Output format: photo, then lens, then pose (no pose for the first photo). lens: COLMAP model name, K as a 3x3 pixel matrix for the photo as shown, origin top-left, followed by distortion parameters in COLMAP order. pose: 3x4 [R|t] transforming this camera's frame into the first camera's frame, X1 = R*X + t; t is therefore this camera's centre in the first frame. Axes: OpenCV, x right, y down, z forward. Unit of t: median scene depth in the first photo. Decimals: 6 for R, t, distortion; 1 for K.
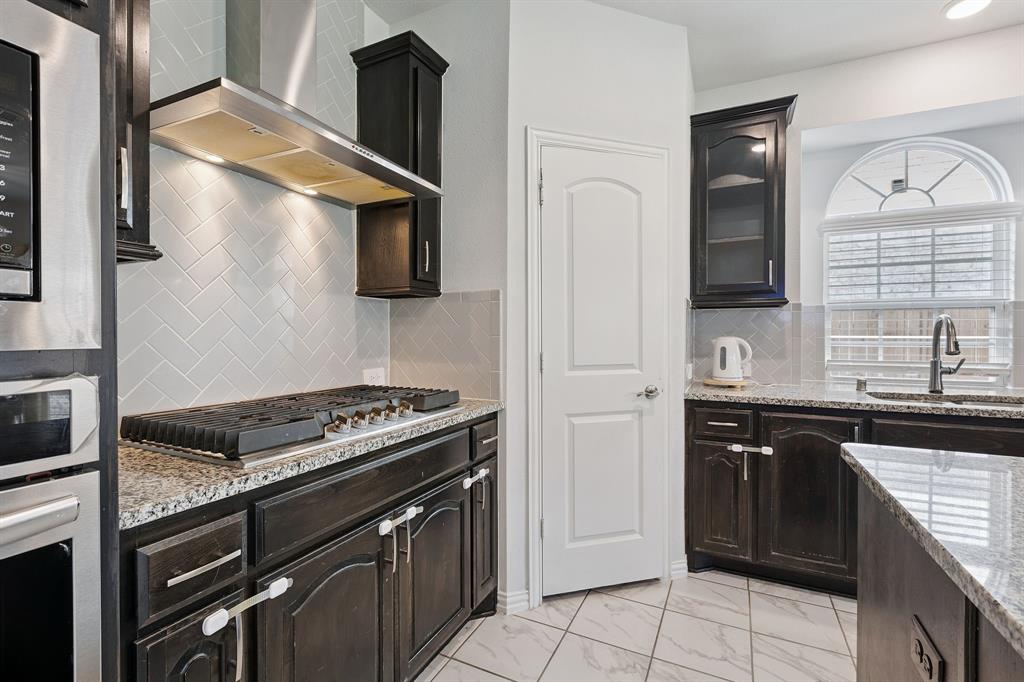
lens RADIAL K [[454.7, 0, 513.2], [0, 454.7, 340.5], [0, 0, 1]] dist [0.003876, 0.000222]
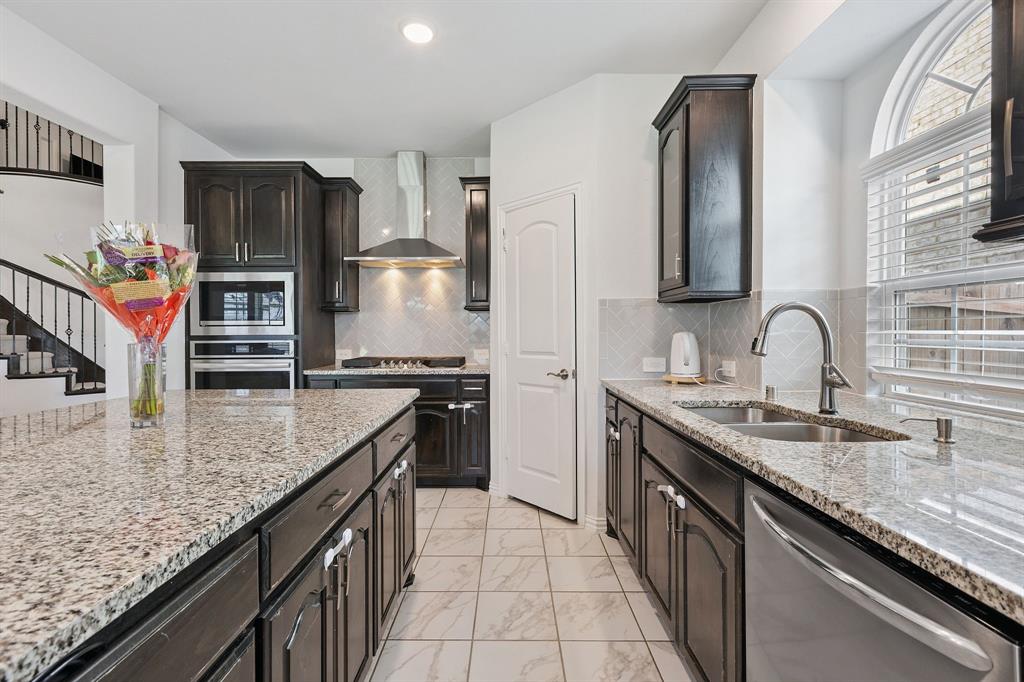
lens RADIAL K [[454.7, 0, 506.2], [0, 454.7, 341.0], [0, 0, 1]] dist [0.003876, 0.000222]
pose [[0.440660, 0.017514, -0.897503, 1.467149], [-0.007334, 0.999847, 0.015911, -0.002507], [0.897644, -0.000429, 0.440721, 0.284195]]
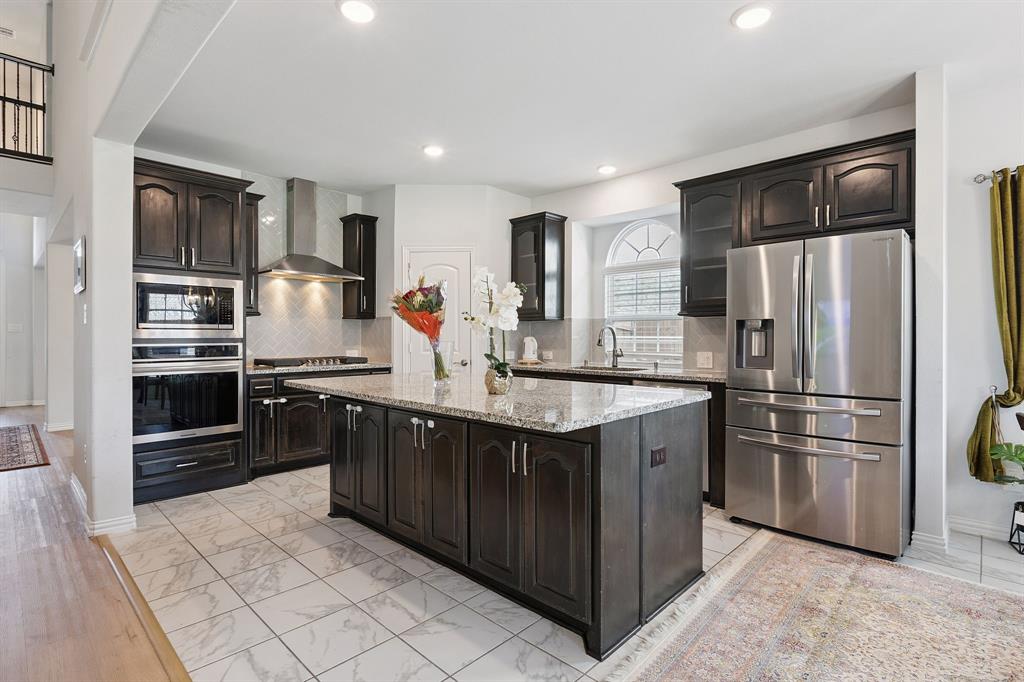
lens RADIAL K [[501.0, 0, 518.2], [0, 501.0, 342.5], [0, 0, 1]] dist [0.001270, -0.003432]
pose [[0.952868, 0.005192, -0.303342, 1.294176], [-0.005149, 0.999986, 0.000942, 0.016518], [0.303343, 0.000664, 0.952881, -1.183919]]
